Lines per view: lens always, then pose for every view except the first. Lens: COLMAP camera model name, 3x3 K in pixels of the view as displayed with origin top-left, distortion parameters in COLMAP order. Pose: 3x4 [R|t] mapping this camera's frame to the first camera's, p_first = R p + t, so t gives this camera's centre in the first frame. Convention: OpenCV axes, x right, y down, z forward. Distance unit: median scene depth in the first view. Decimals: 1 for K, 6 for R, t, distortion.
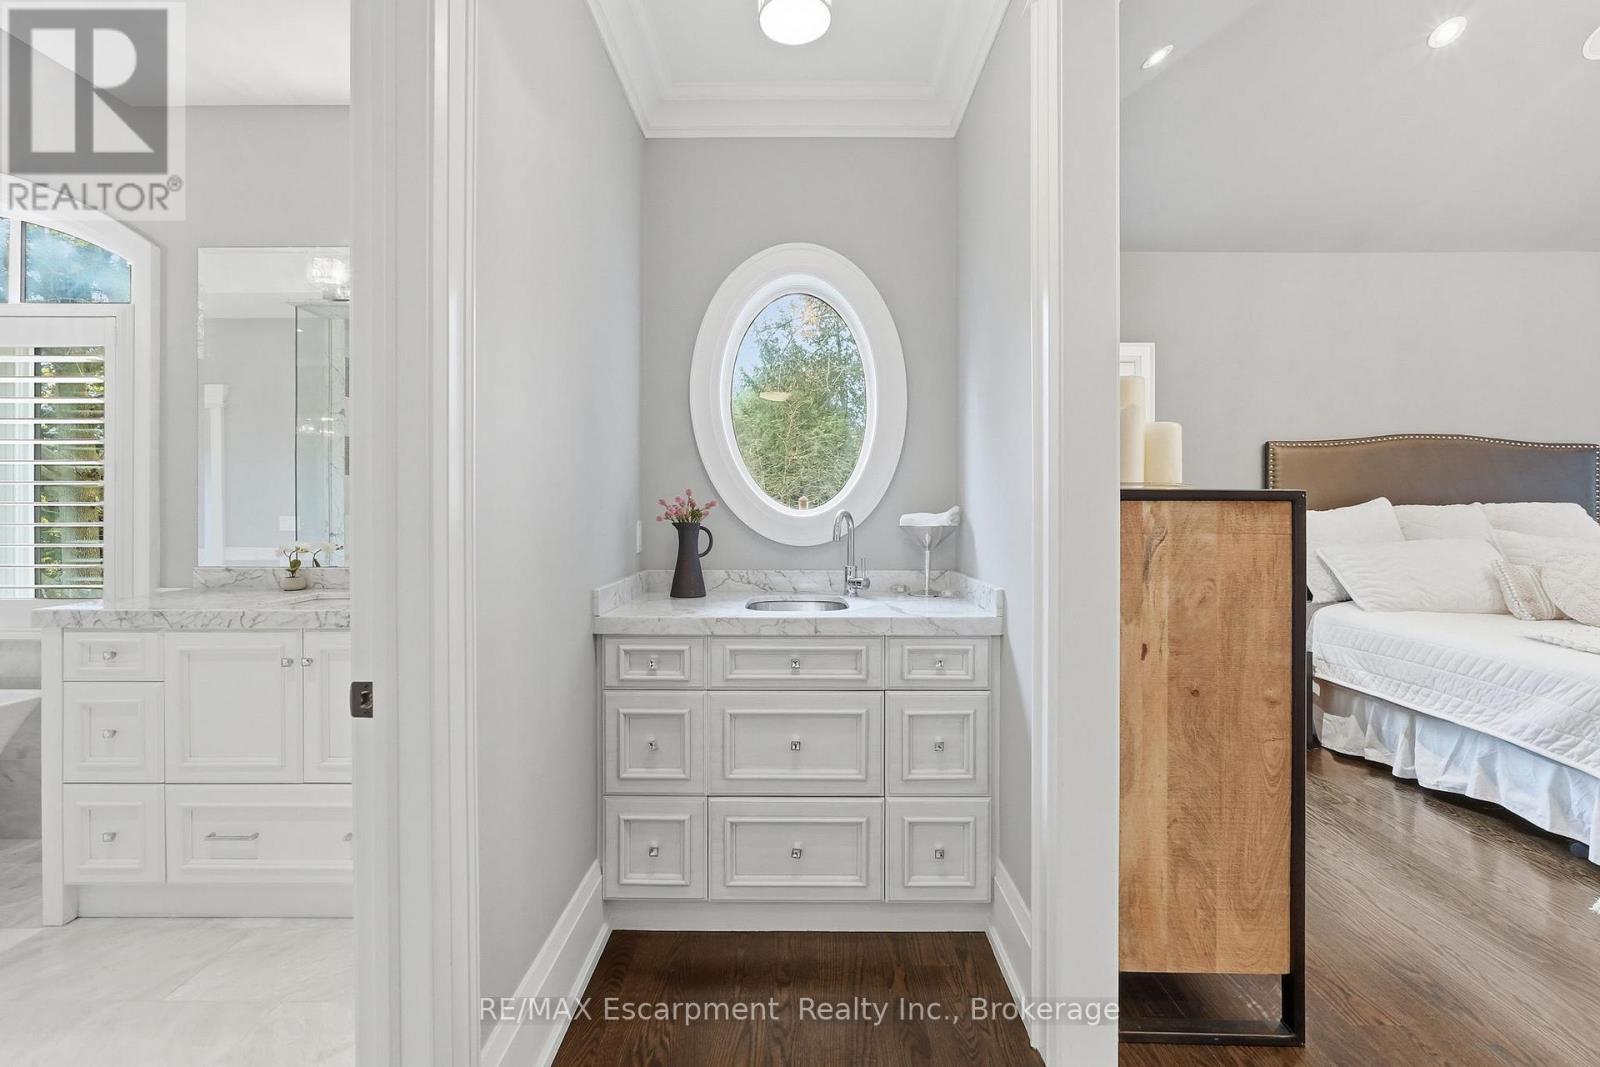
lens RADIAL K [[707.3, 0, 785.7], [0, 707.3, 515.5], [0, 0, 1]] dist [-0.003115, 0.001055]
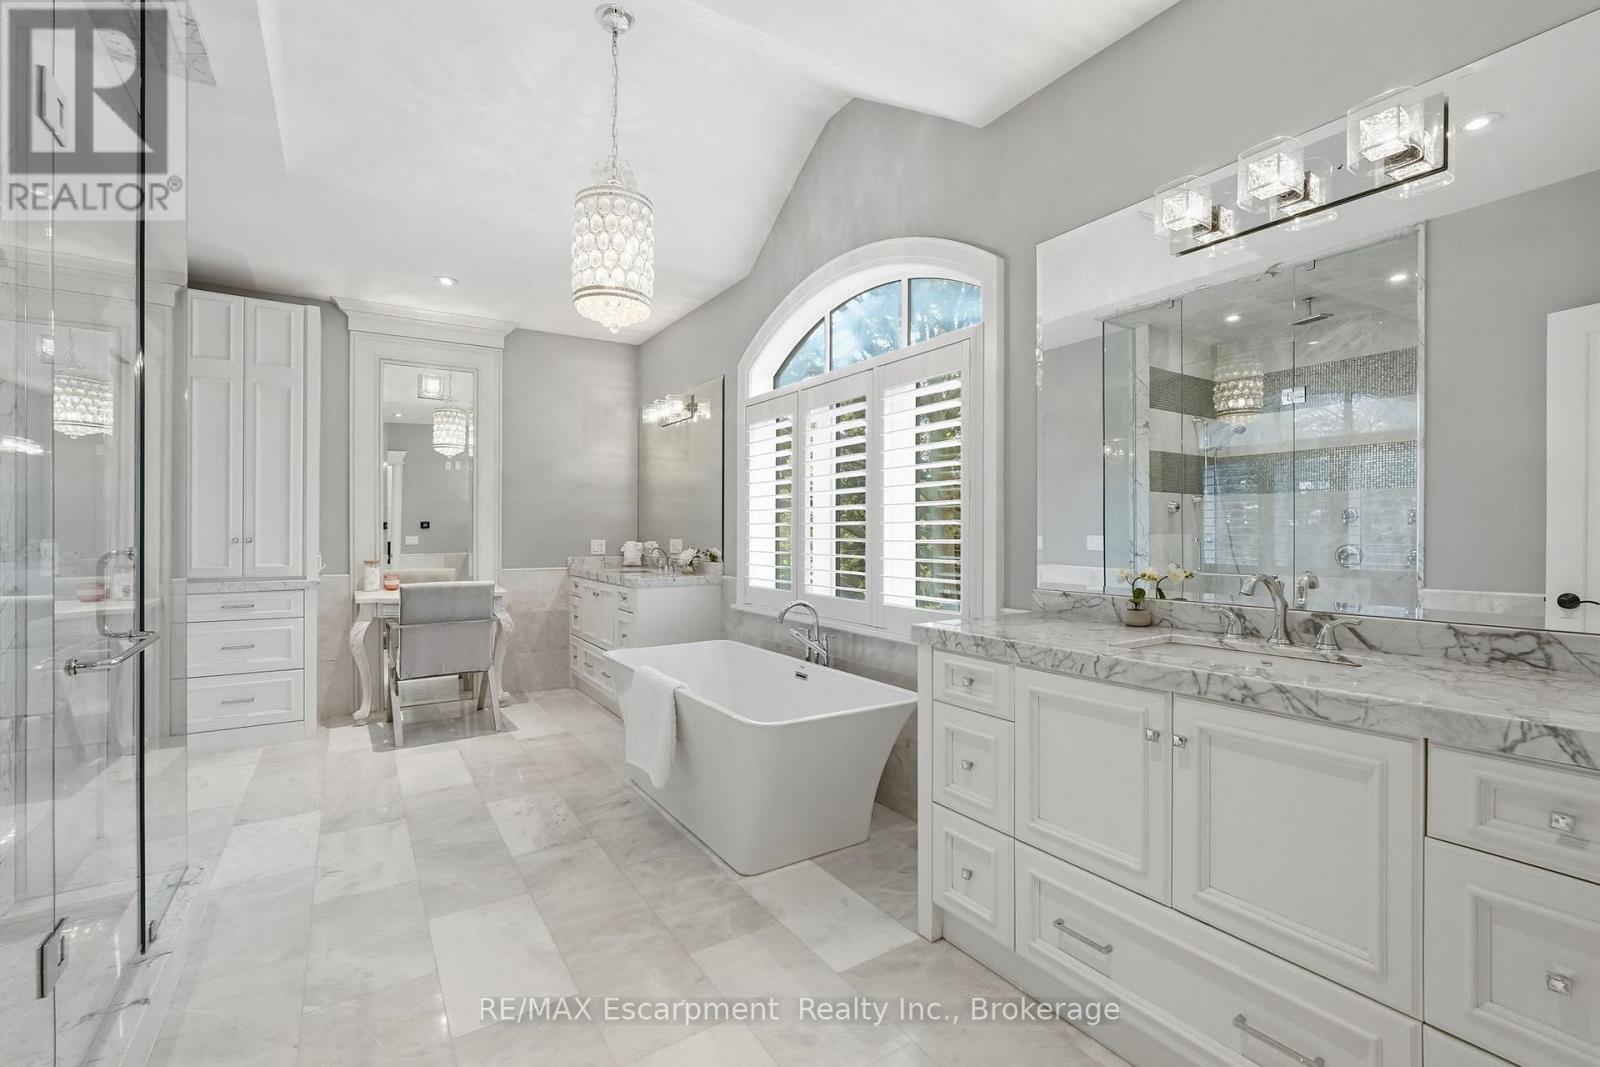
lens RADIAL K [[707.3, 0, 807.2], [0, 707.3, 535.8], [0, 0, 1]] dist [-0.003115, 0.001055]
pose [[0.561717, 0.001571, -0.827328, -0.295467], [-0.002755, 0.999996, 0.000029, 0.004850], [0.827325, 0.002264, 0.561719, 0.290597]]
